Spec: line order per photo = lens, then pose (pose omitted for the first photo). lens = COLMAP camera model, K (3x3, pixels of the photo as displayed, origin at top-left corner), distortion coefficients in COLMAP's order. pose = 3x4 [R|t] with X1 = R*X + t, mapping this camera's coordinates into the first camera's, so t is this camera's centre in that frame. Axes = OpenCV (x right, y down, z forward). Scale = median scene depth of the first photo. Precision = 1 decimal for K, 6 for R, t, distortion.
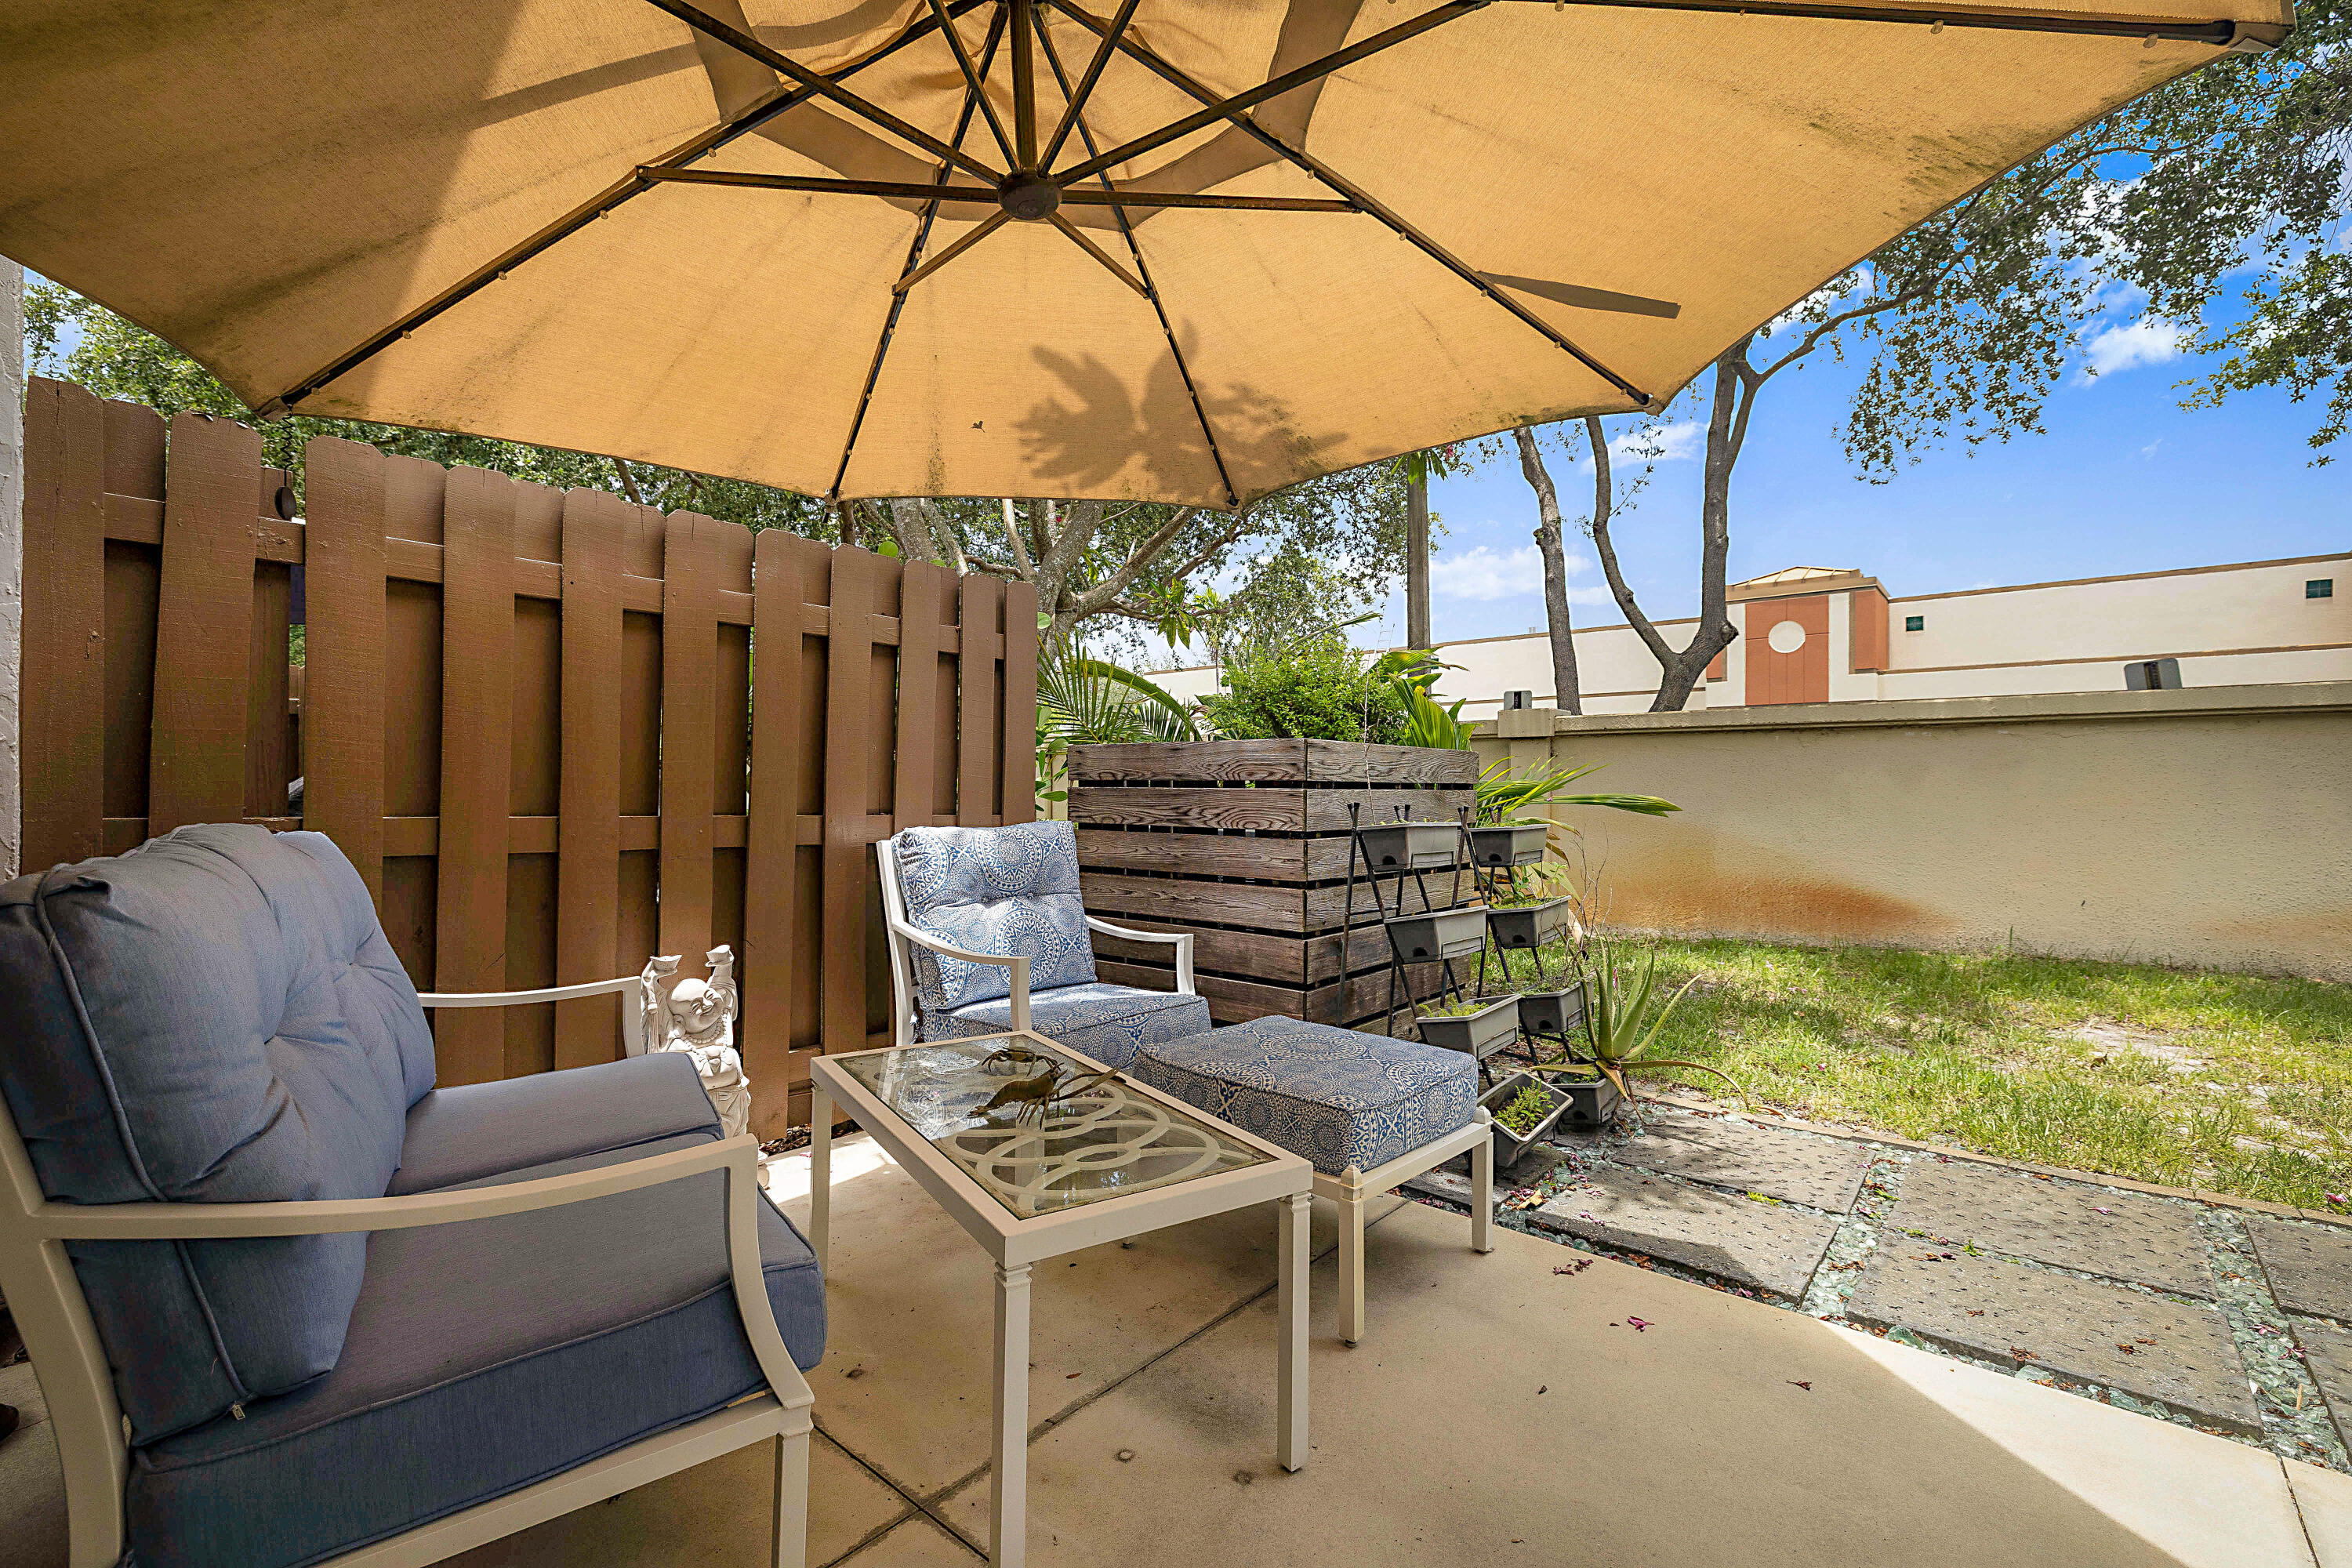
lens RADIAL K [[1018.1, 0, 1165.1], [0, 1018.1, 778.8], [0, 0, 1]] dist [0.003480, 0.000085]
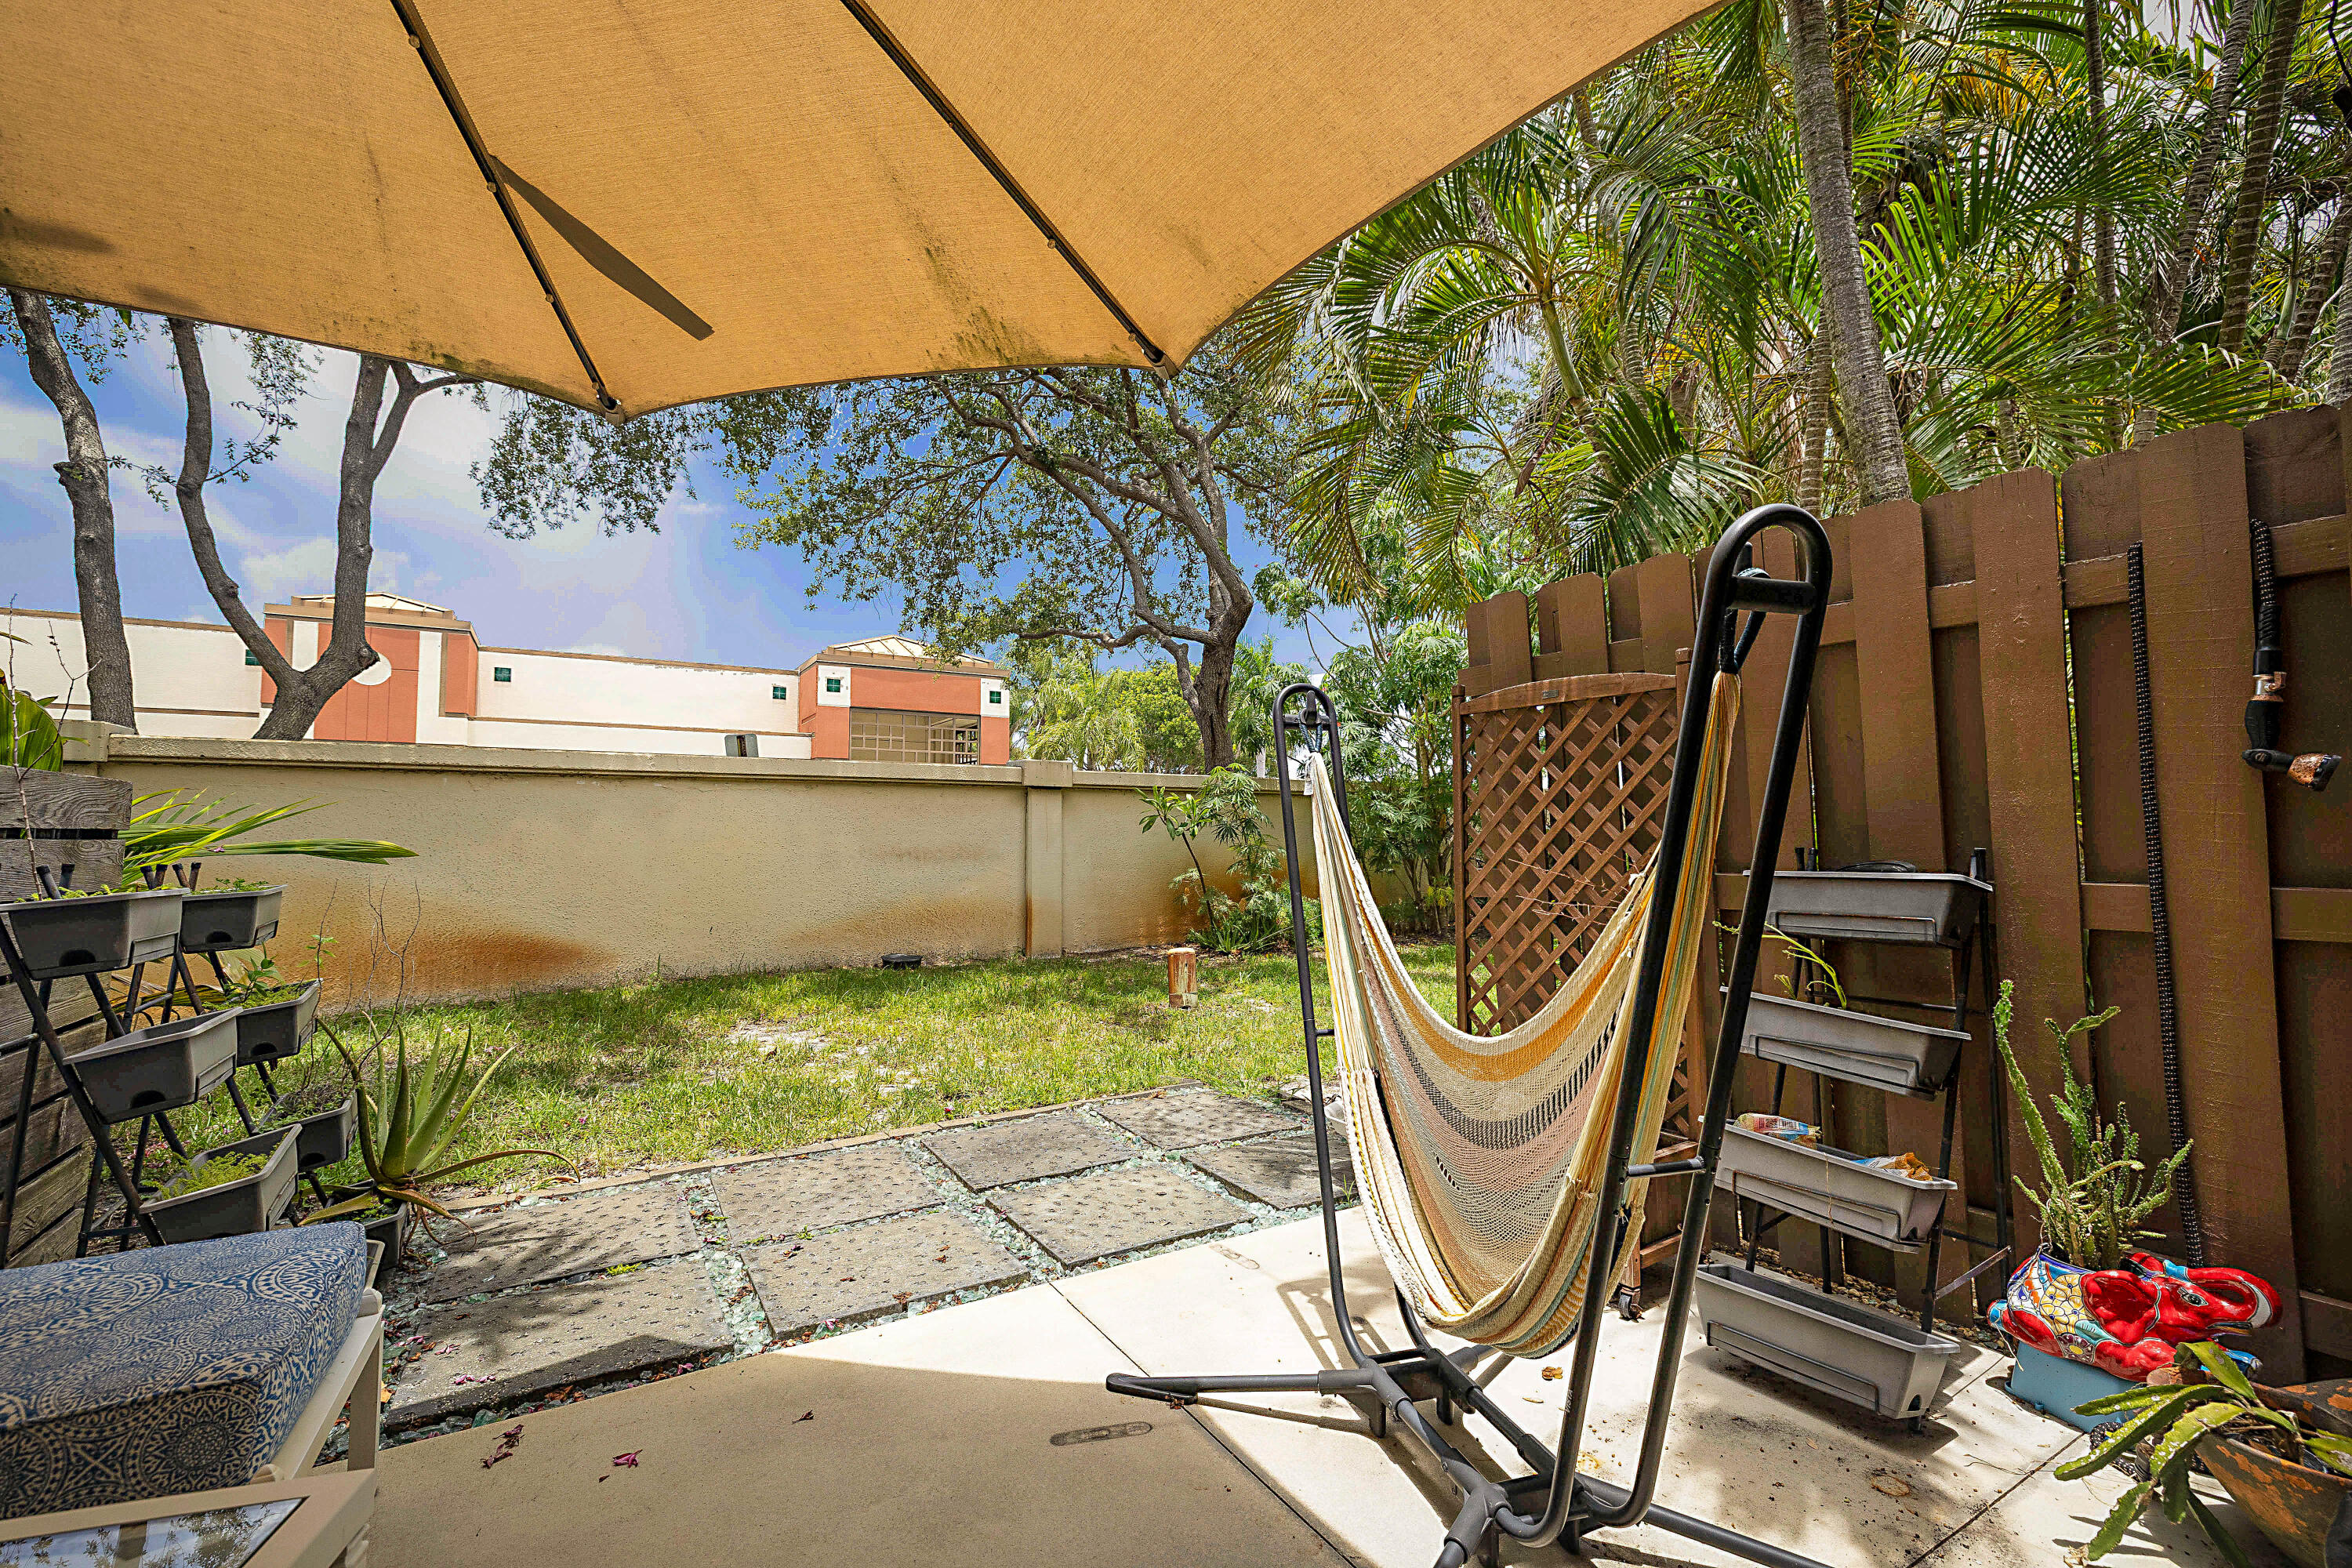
lens RADIAL K [[1018.1, 0, 1165.1], [0, 1018.1, 778.8], [0, 0, 1]] dist [0.003480, 0.000085]
pose [[0.305317, 0.049768, 0.950949, -0.159250], [-0.007585, 0.998729, -0.049833, -0.000226], [-0.952220, 0.008002, 0.305307, 0.195488]]
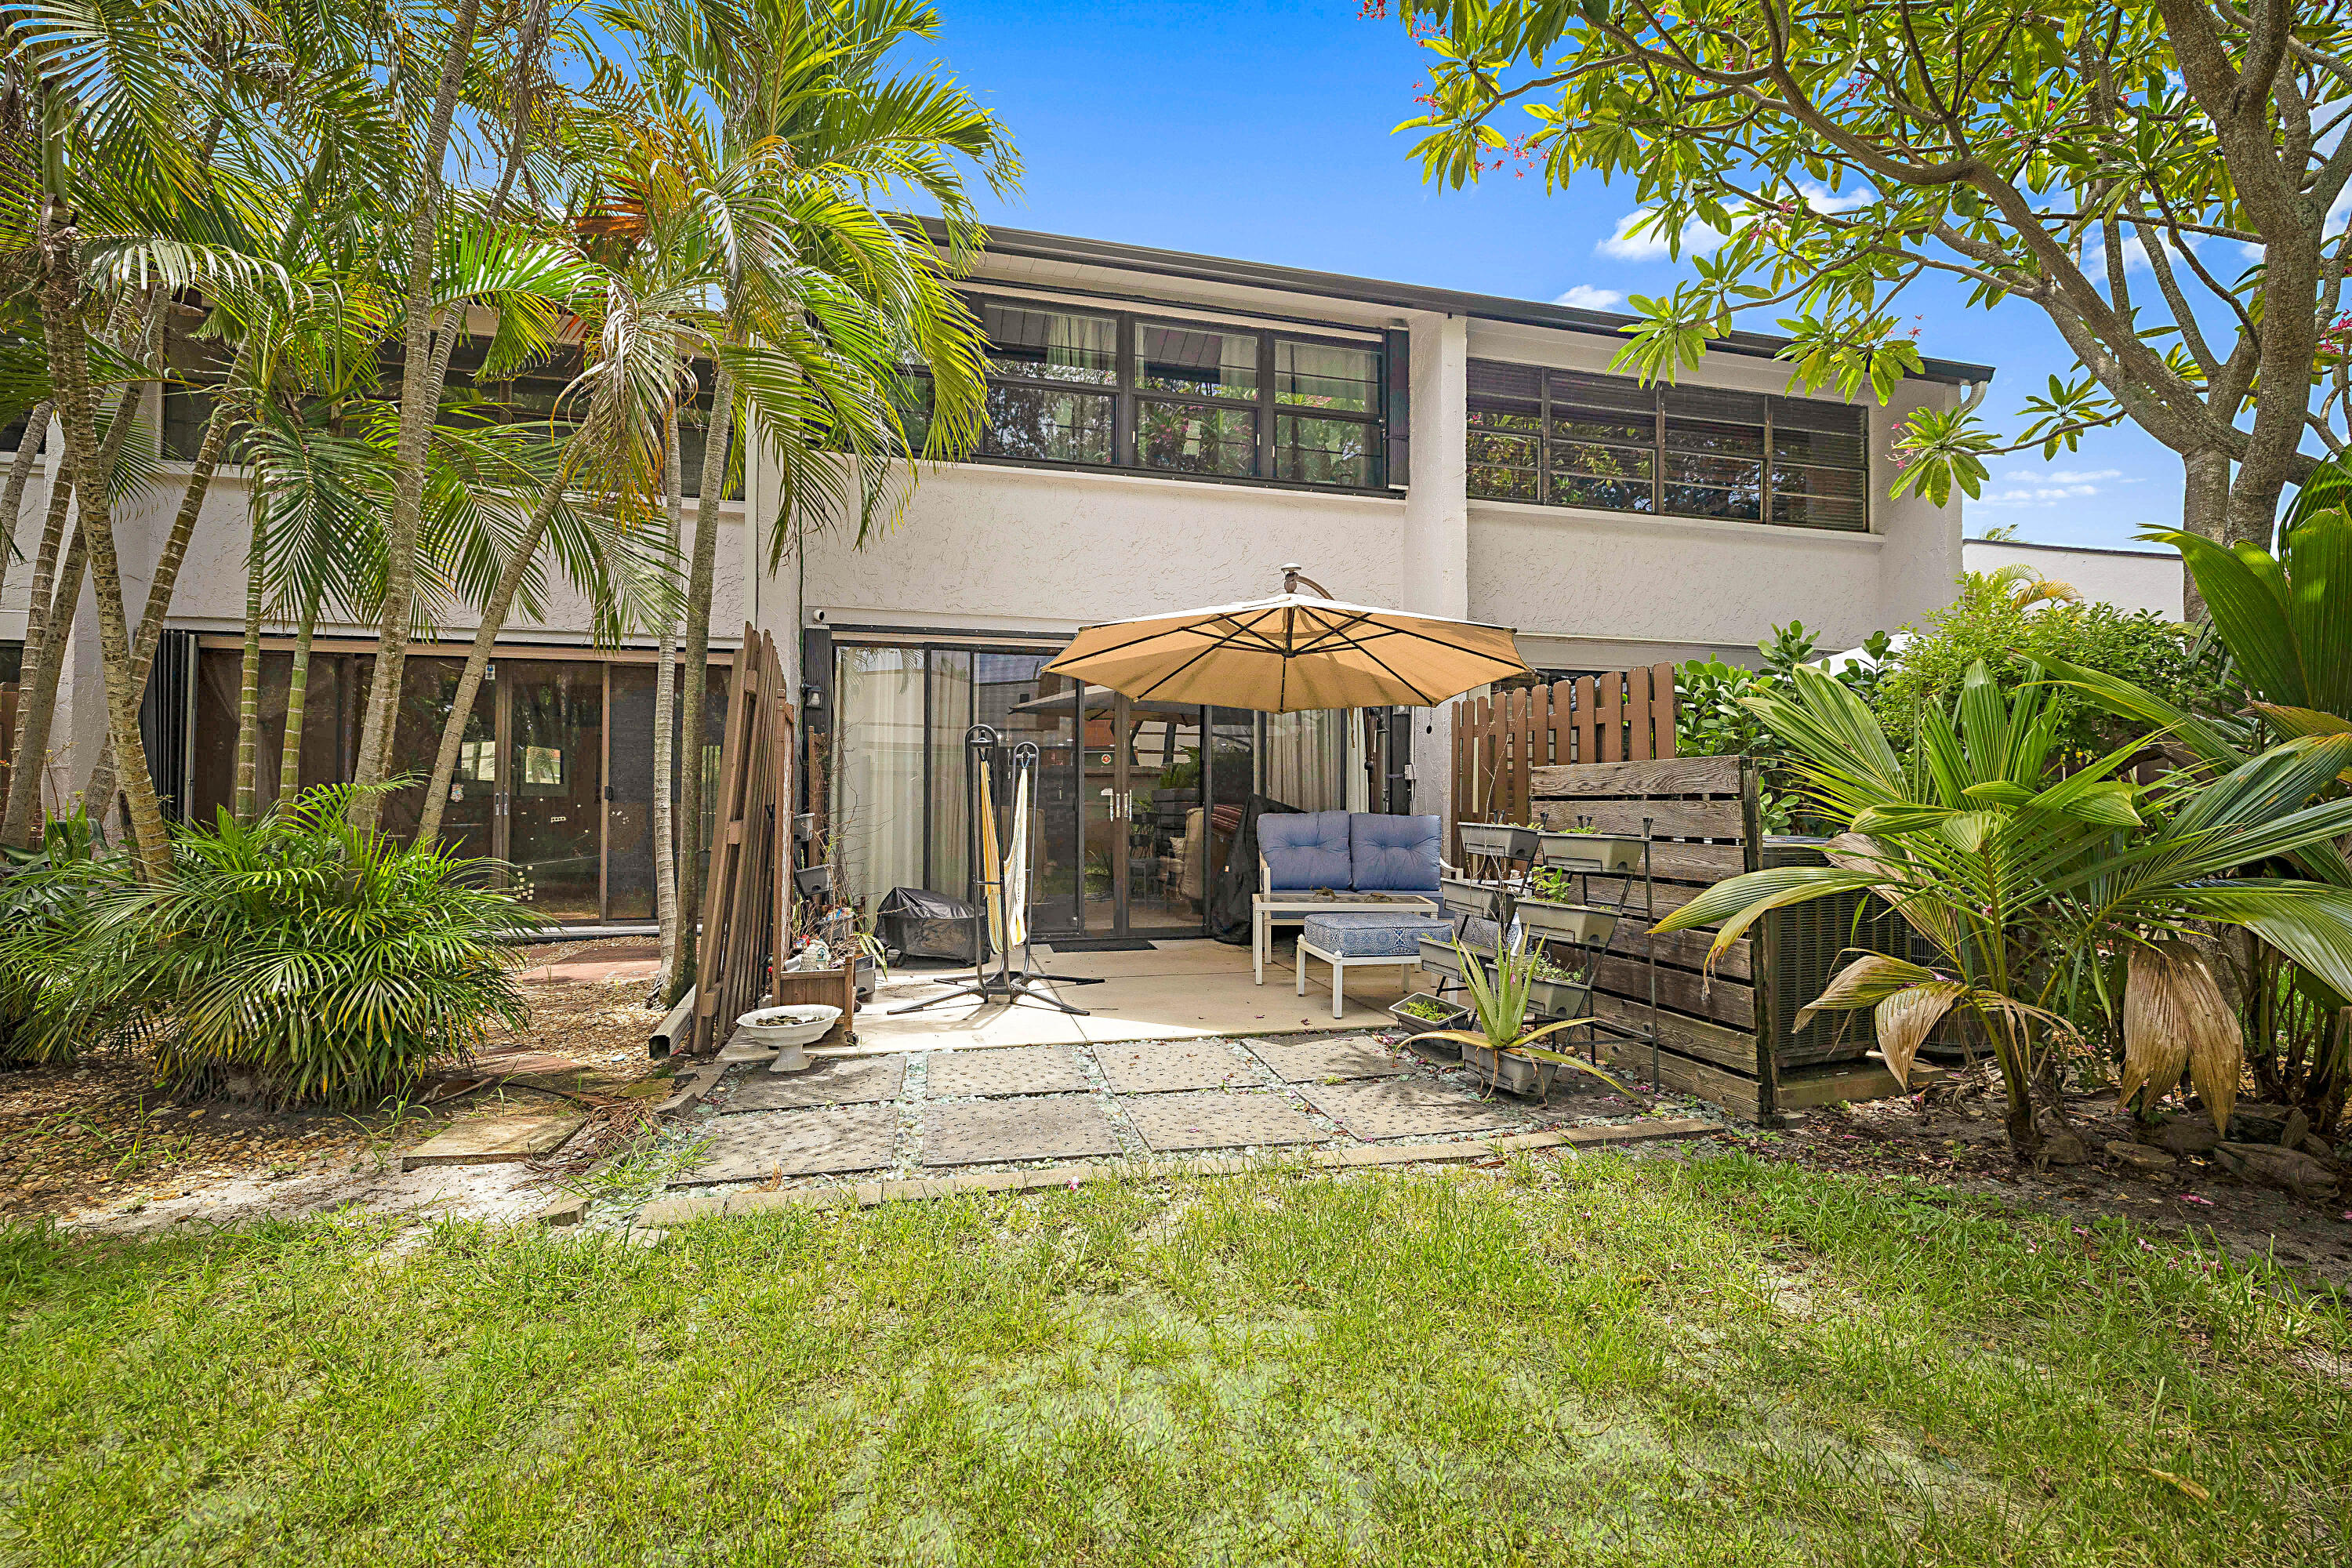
lens RADIAL K [[1018.1, 0, 1165.1], [0, 1018.1, 778.8], [0, 0, 1]] dist [0.003480, 0.000085]
pose [[-0.566312, -0.024587, -0.823824, 1.642511], [0.002963, 0.999488, -0.031867, 0.023247], [0.824186, -0.020488, -0.565949, 1.394173]]
